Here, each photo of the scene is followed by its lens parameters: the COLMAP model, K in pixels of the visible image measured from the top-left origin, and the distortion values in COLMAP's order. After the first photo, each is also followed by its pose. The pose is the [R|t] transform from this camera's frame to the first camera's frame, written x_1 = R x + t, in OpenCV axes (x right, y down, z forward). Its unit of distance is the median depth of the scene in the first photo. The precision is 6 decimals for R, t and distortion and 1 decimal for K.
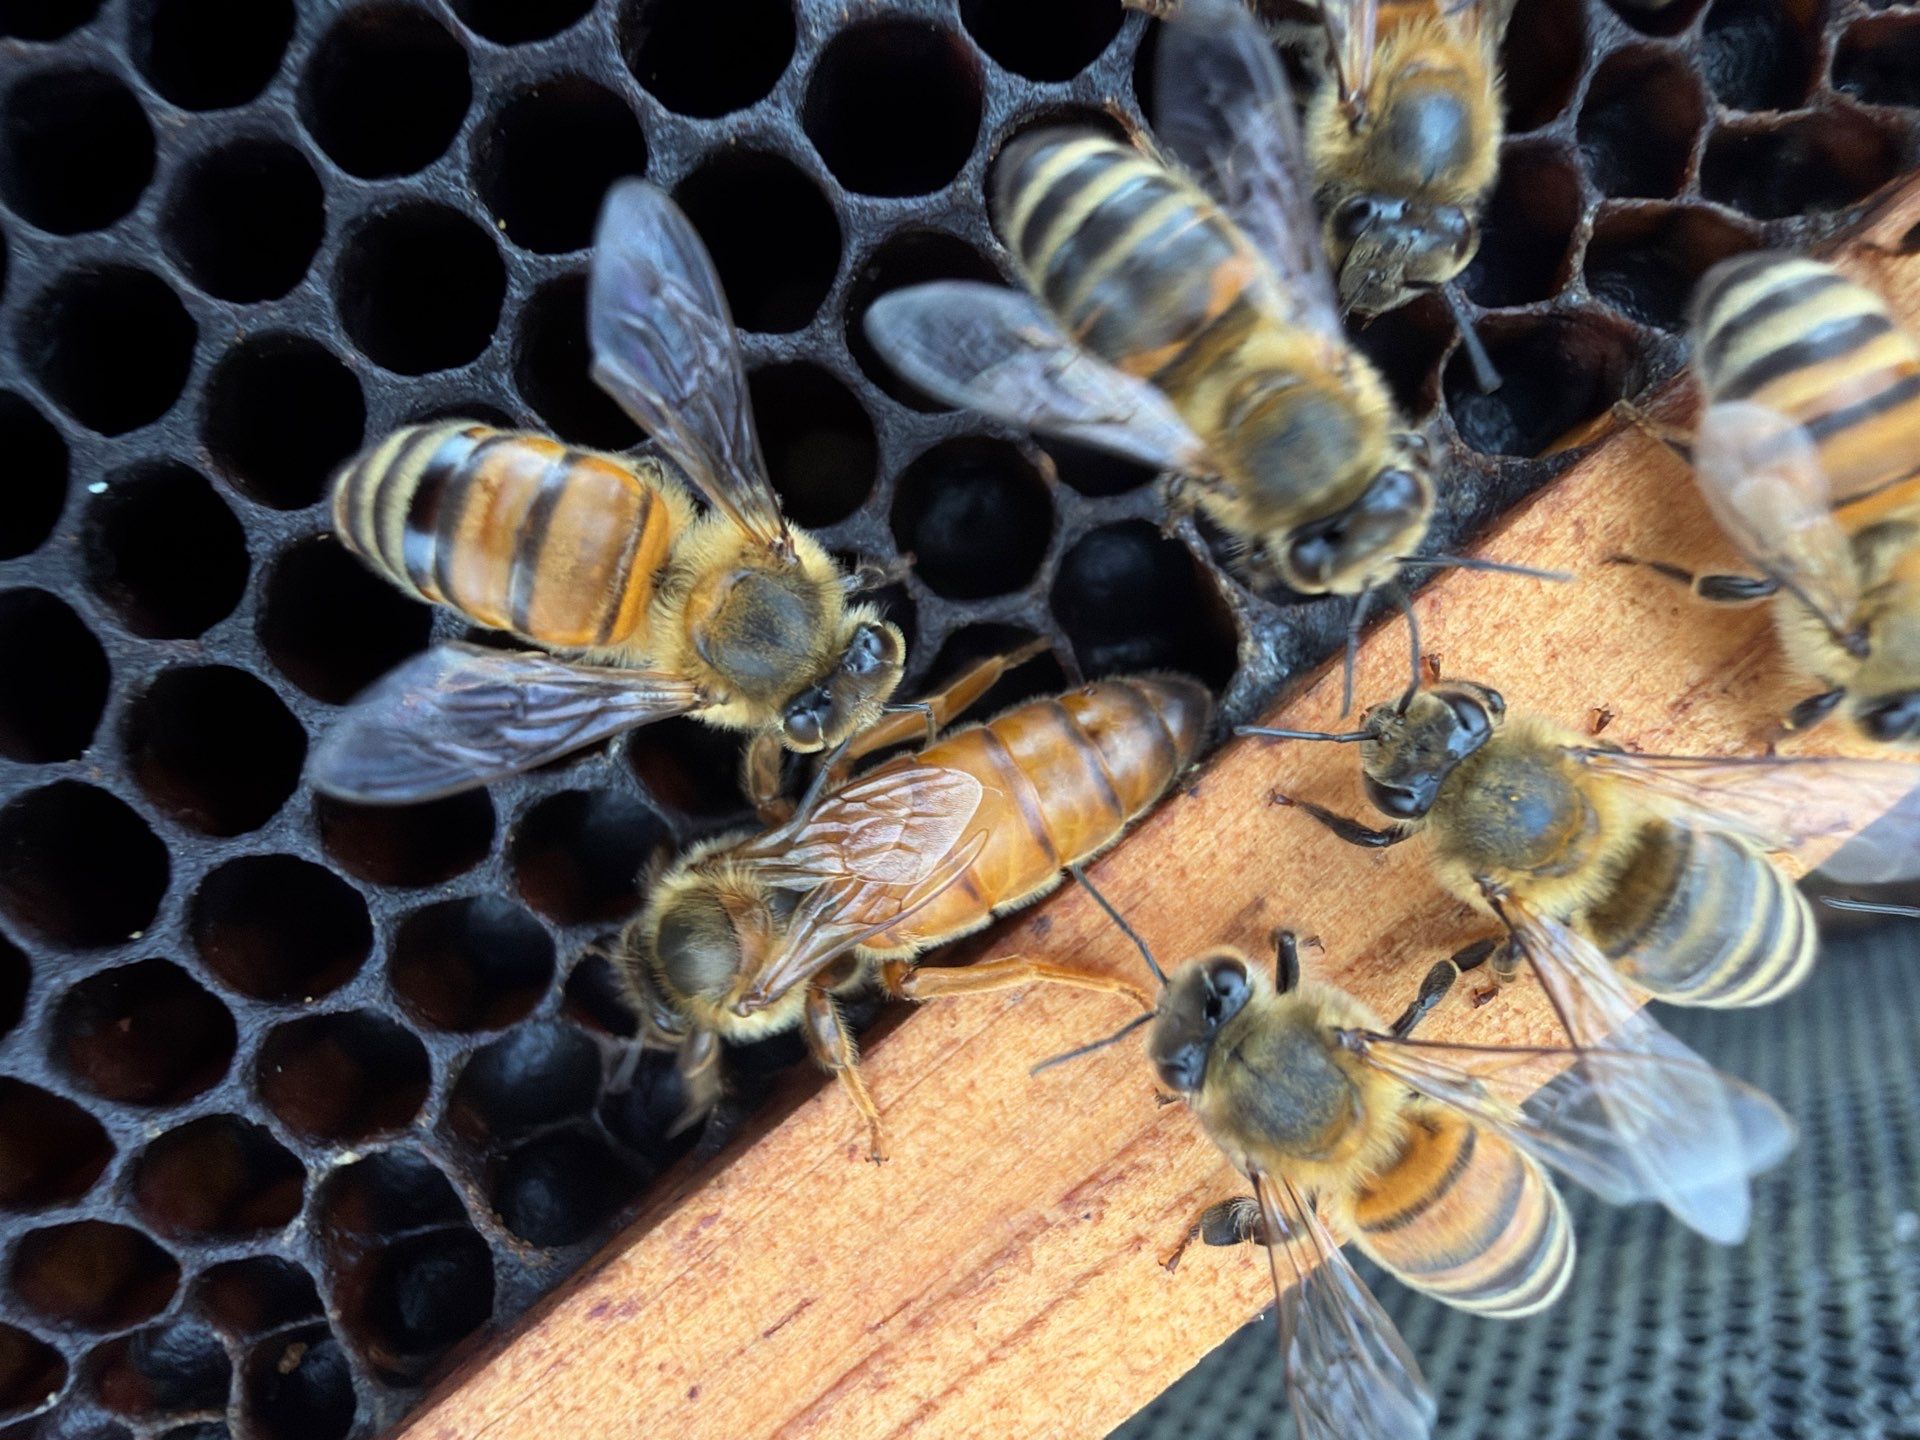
lens RADIAL K [[1413.8, 0, 955.3], [0, 1413.8, 625.4], [0, 0, 1]] dist [0.017093, 0.001634]
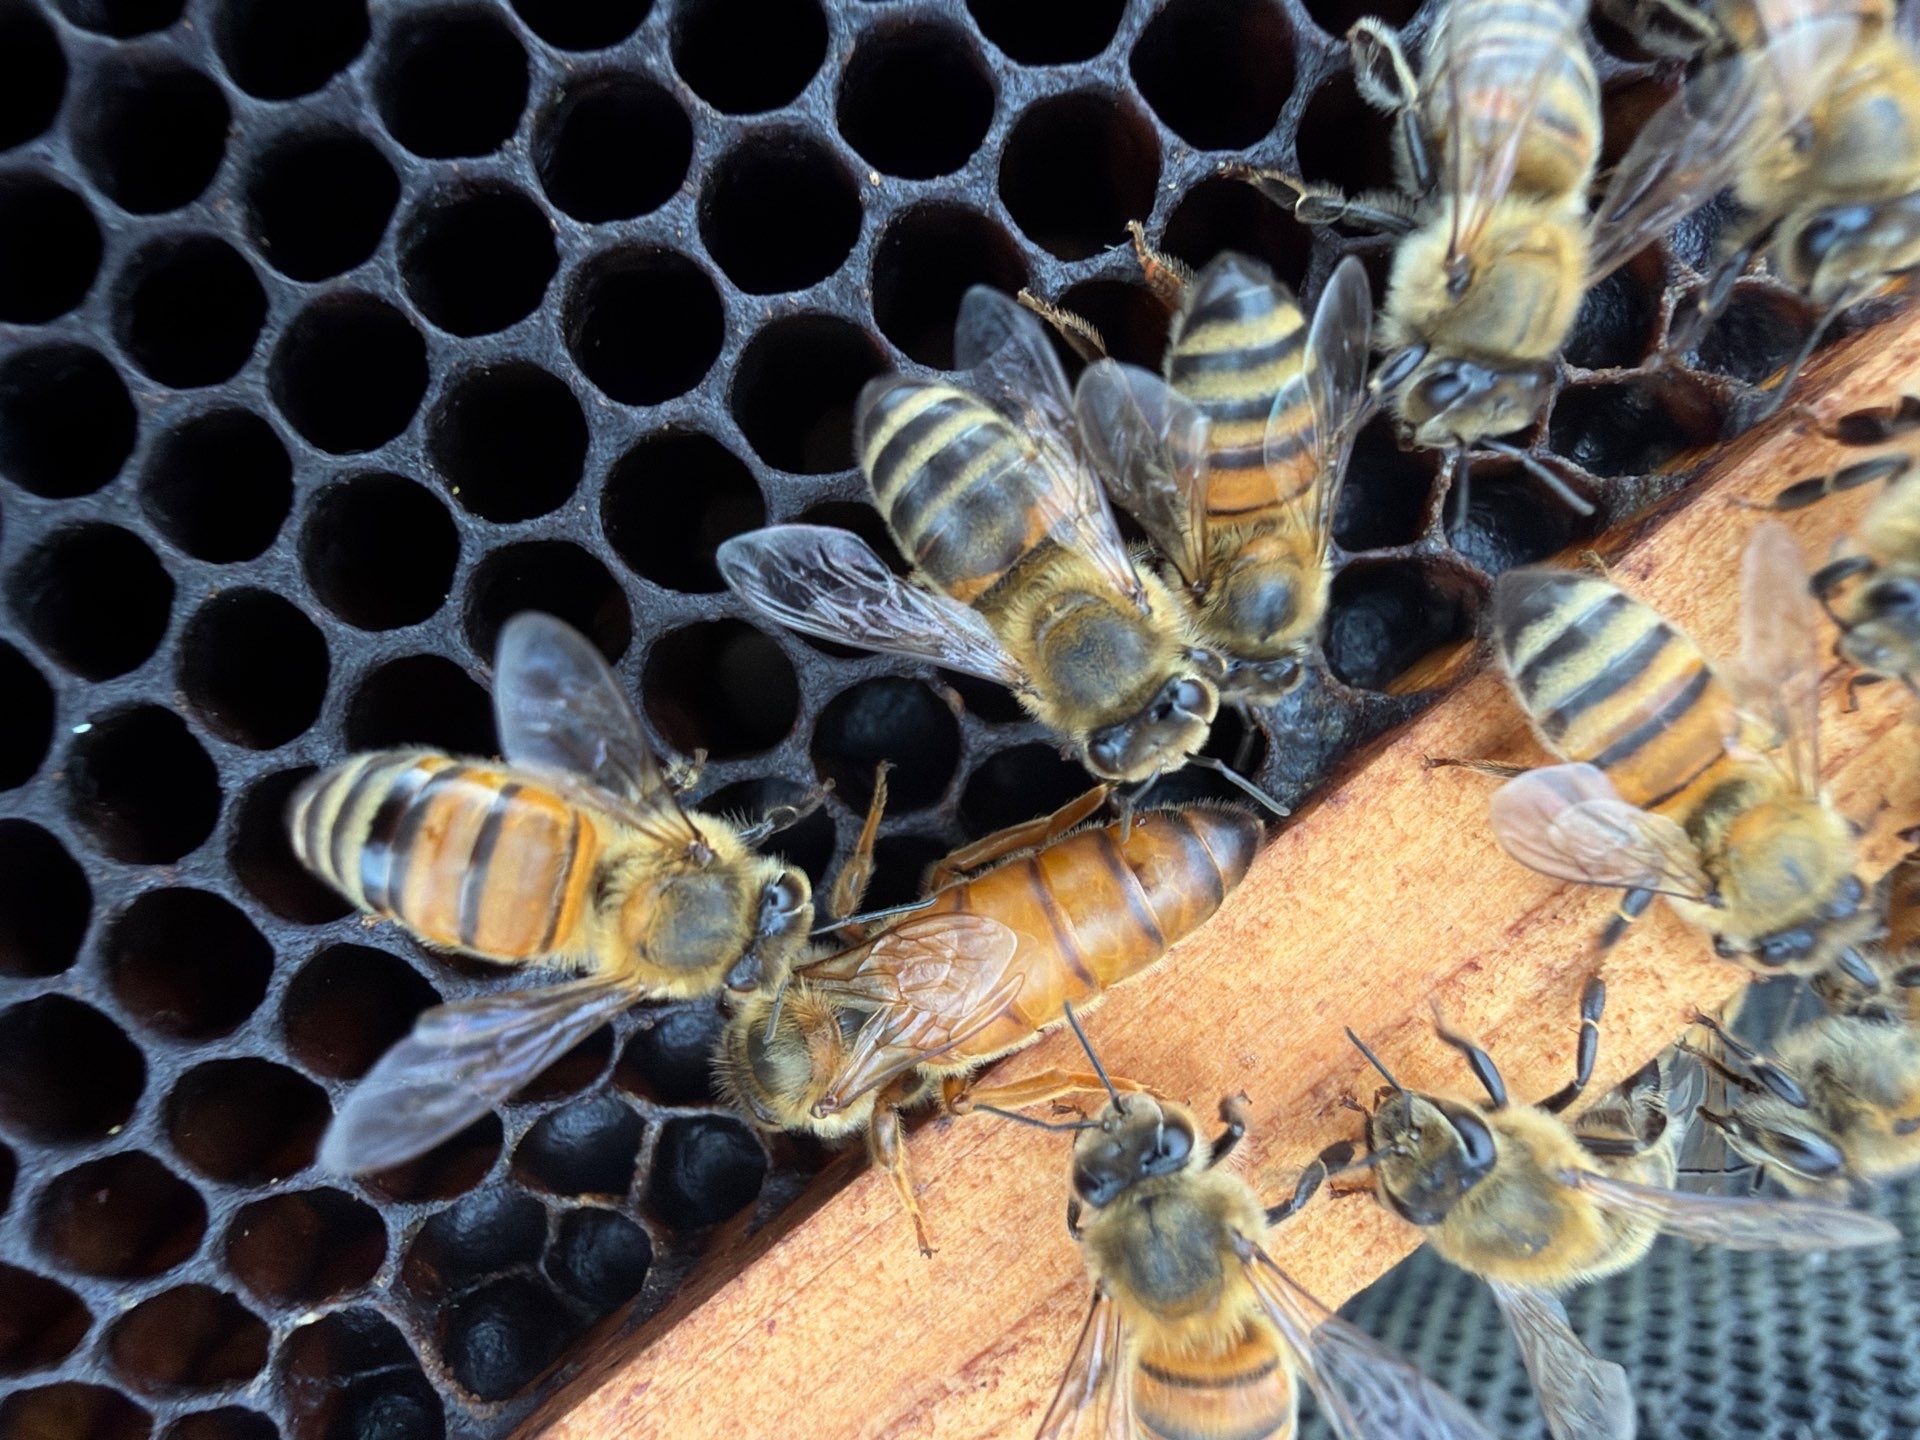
lens RADIAL K [[1413.8, 0, 955.3], [0, 1413.8, 625.4], [0, 0, 1]] dist [0.017093, 0.001634]
pose [[0.999775, 0.006828, 0.020059, 0.044188], [-0.007014, 0.999933, 0.009200, -0.184358], [-0.019995, -0.009338, 0.999756, -0.102150]]
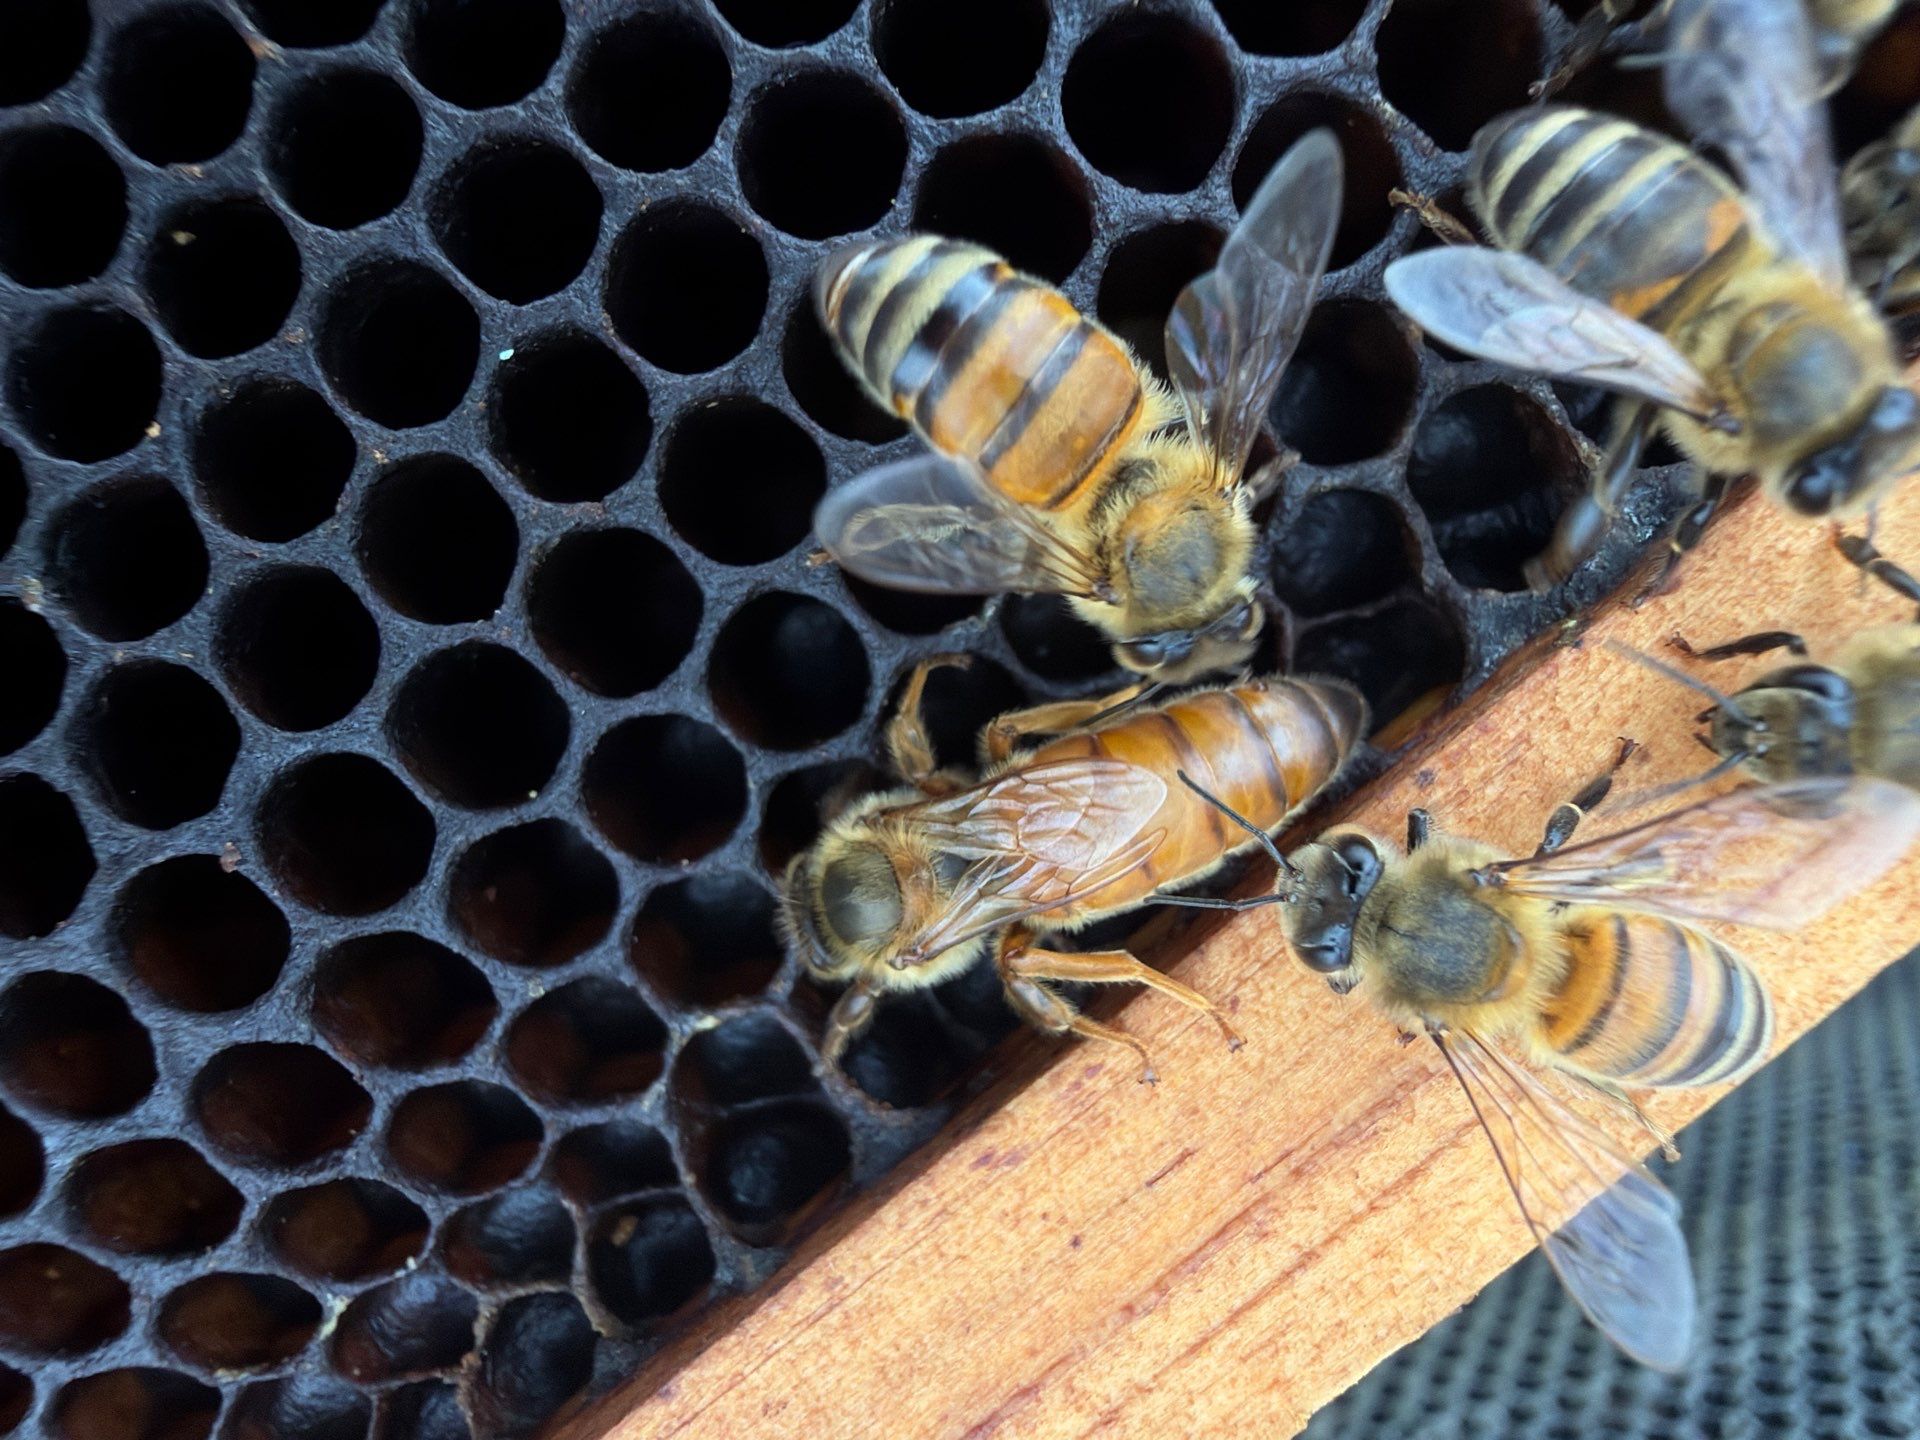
lens RADIAL K [[1412.1, 0, 960.7], [0, 1412.1, 616.3], [0, 0, 1]] dist [0.020971, -0.000706]
pose [[0.999893, -0.007511, -0.012588, -0.253295], [0.007477, 0.999968, -0.002768, 0.094586], [0.012608, 0.002674, 0.999917, -0.018953]]
